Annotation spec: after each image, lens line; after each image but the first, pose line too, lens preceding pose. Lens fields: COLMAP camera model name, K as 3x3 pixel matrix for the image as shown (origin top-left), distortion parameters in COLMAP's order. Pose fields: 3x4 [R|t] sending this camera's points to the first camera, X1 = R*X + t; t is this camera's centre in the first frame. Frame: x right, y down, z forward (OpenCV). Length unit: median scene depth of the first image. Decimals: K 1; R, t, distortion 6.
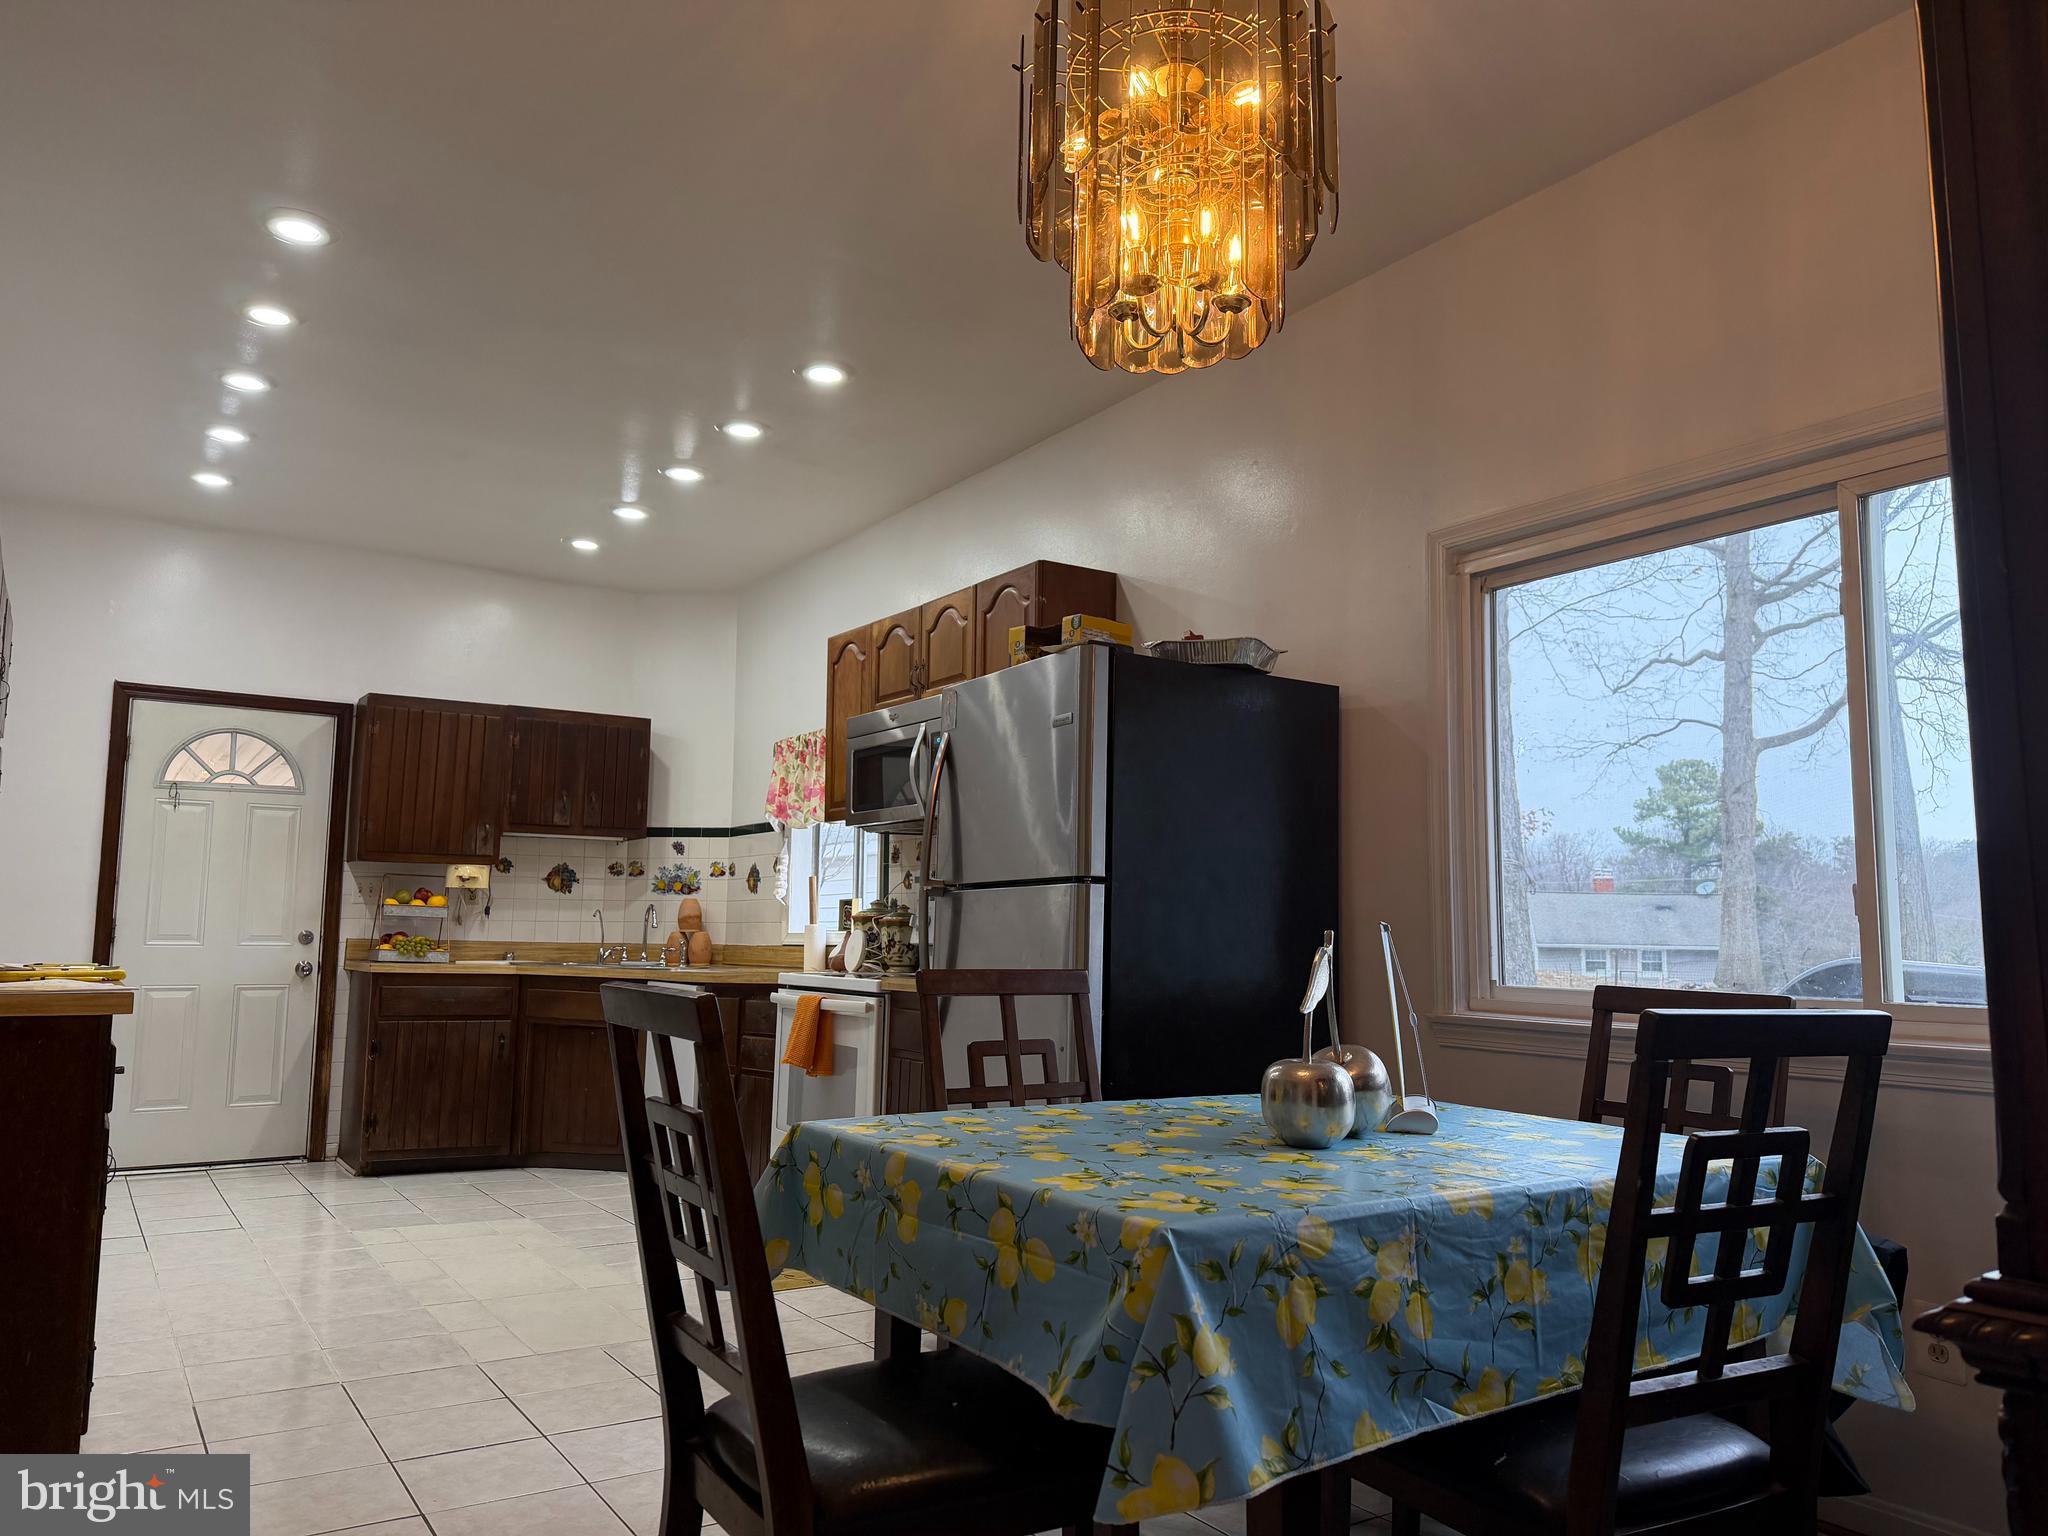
lens RADIAL K [[1375.3, 0, 1024.0], [0, 1375.3, 768.0], [0, 0, 1]] dist [0.001217, -0.092599]
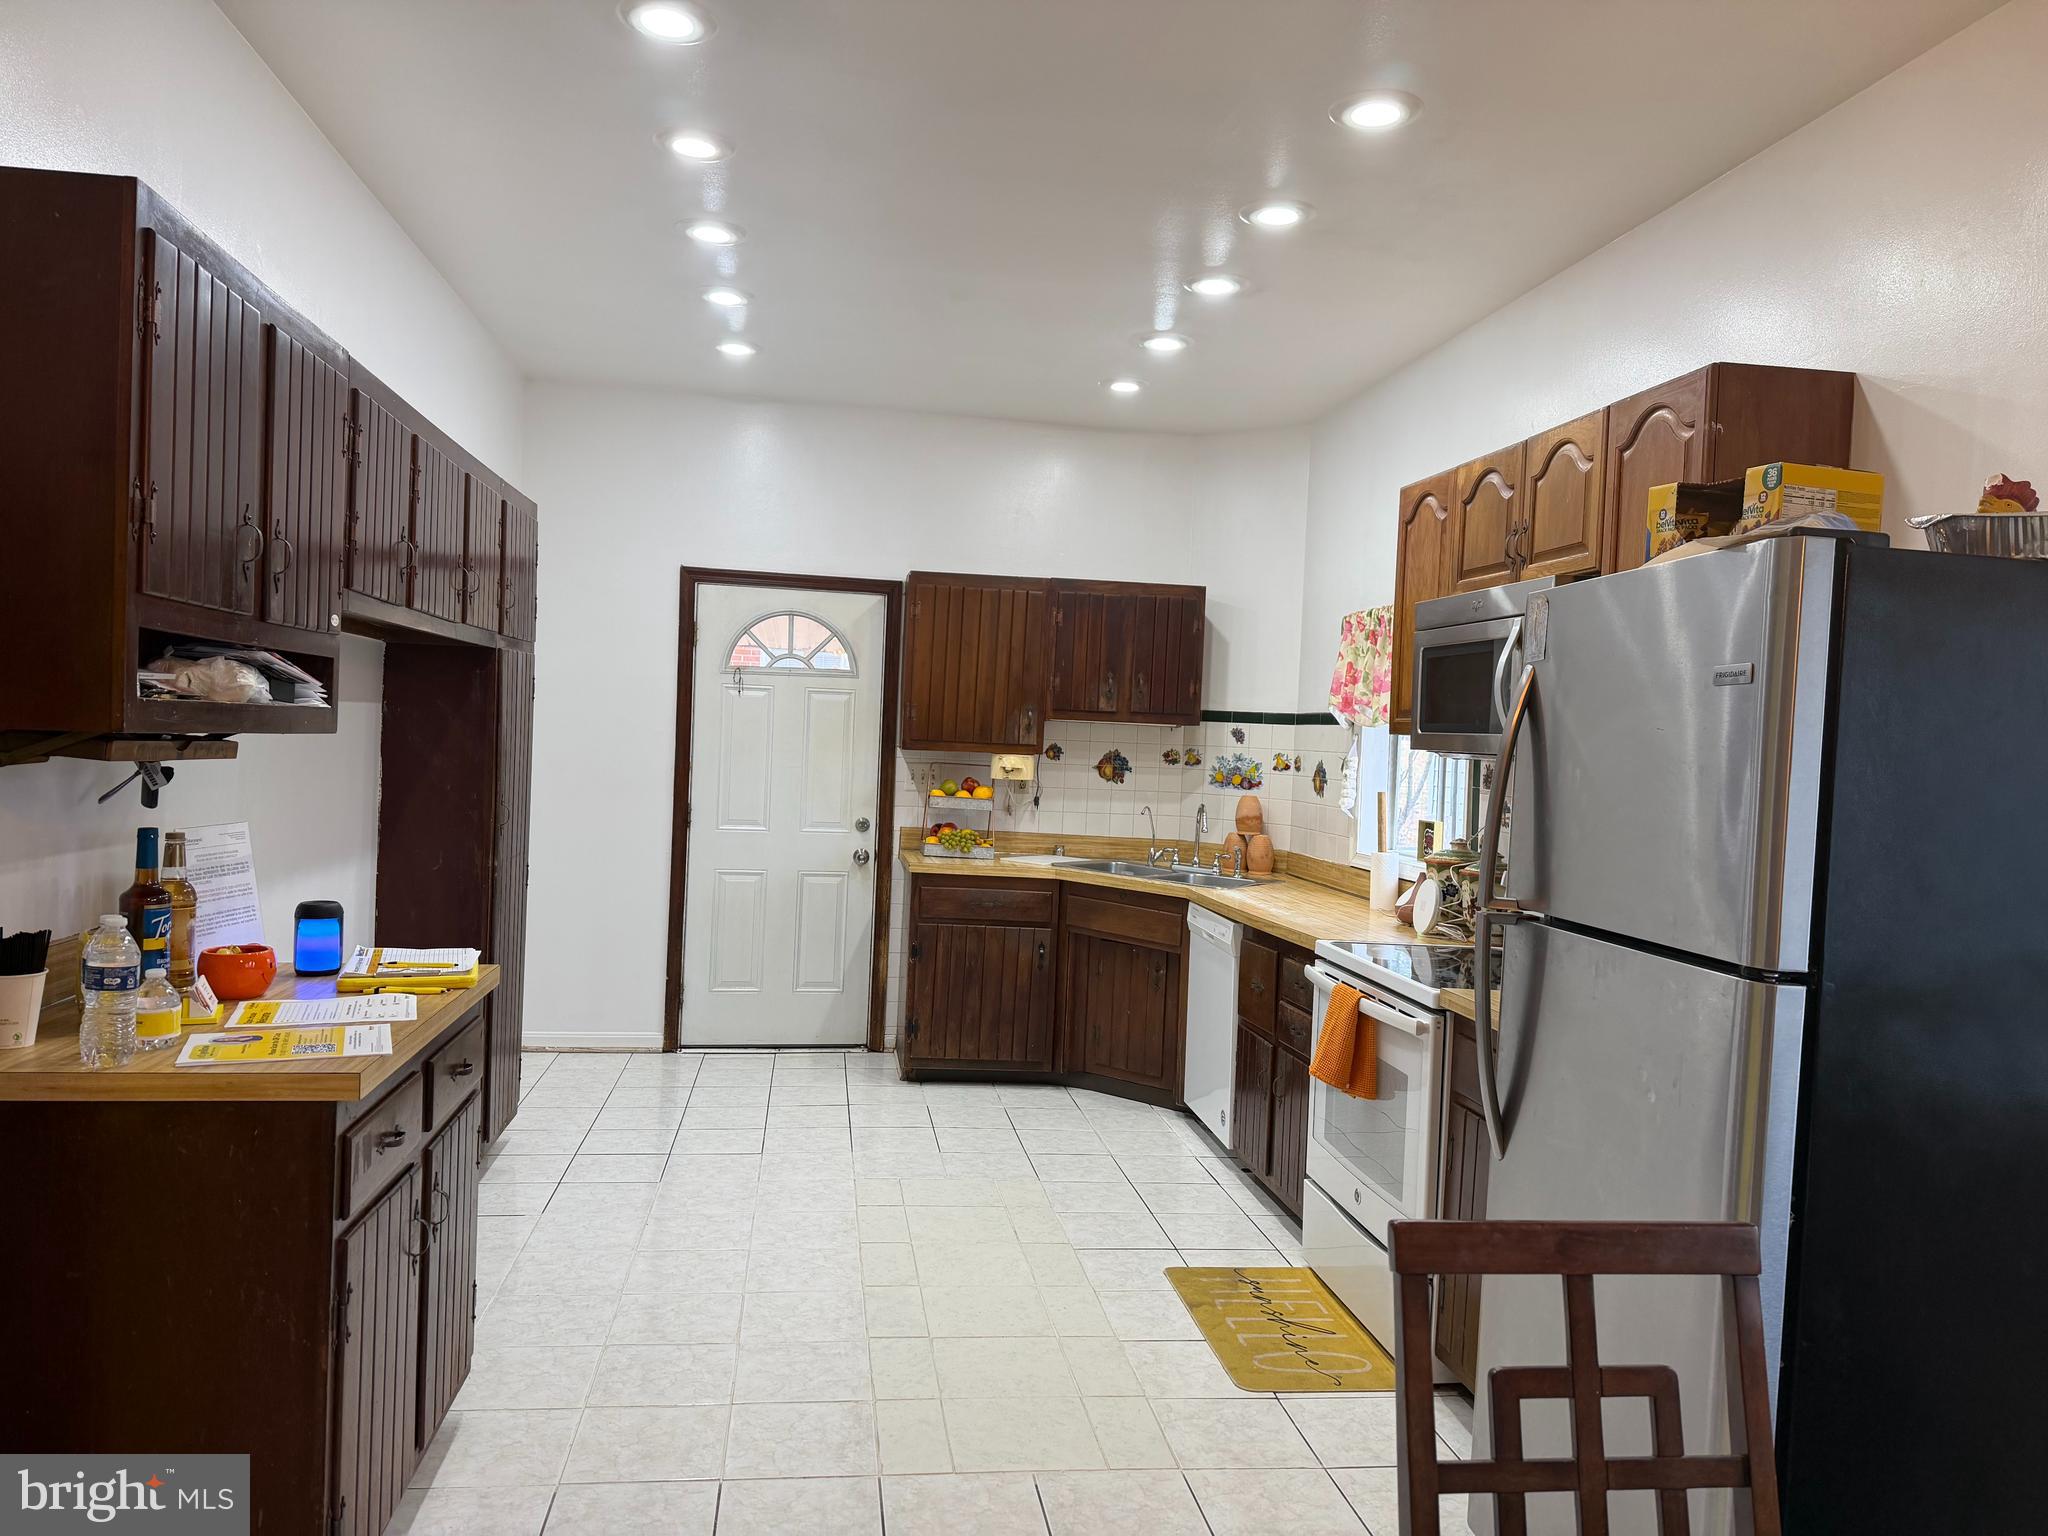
lens RADIAL K [[1376.7, 0, 1024.0], [0, 1376.7, 768.0], [0, 0, 1]] dist [0.146876, -0.190603]
pose [[0.898721, 0.030006, -0.437493, 0.010715], [0.028124, 0.991658, 0.125789, -0.038764], [0.437618, -0.125353, 0.890380, 0.177877]]
